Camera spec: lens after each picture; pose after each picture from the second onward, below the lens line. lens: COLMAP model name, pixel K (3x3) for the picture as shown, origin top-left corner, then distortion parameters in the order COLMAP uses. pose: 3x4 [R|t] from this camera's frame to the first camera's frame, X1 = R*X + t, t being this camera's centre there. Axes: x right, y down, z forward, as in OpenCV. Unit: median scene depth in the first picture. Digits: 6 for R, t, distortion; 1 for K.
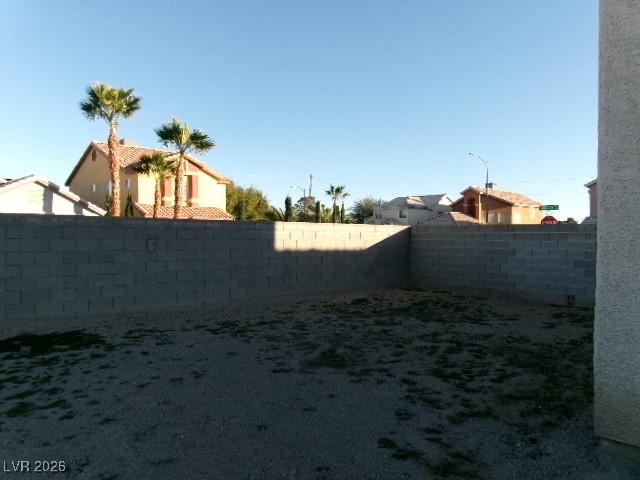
lens RADIAL K [[500.7, 0, 320.6], [0, 500.7, 231.1], [0, 0, 1]] dist [-0.007486, -0.002518]
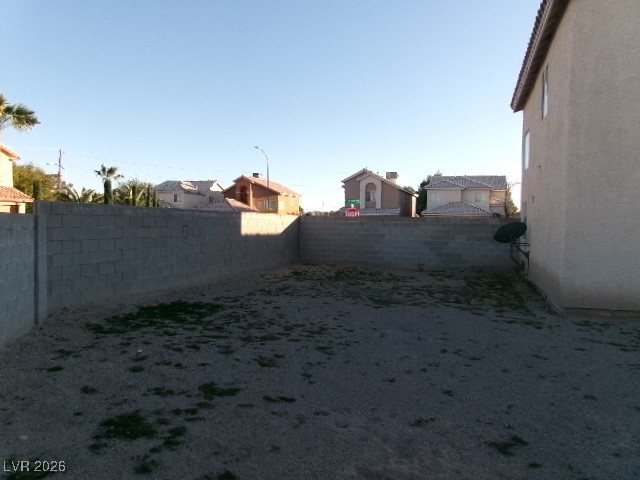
lens RADIAL K [[500.7, 0, 320.6], [0, 500.7, 231.1], [0, 0, 1]] dist [-0.007486, -0.002518]
pose [[0.862521, -0.000186, 0.506021, -0.108141], [-0.016913, 0.999431, 0.029195, -0.002264], [-0.505738, -0.033740, 0.862027, -0.033775]]
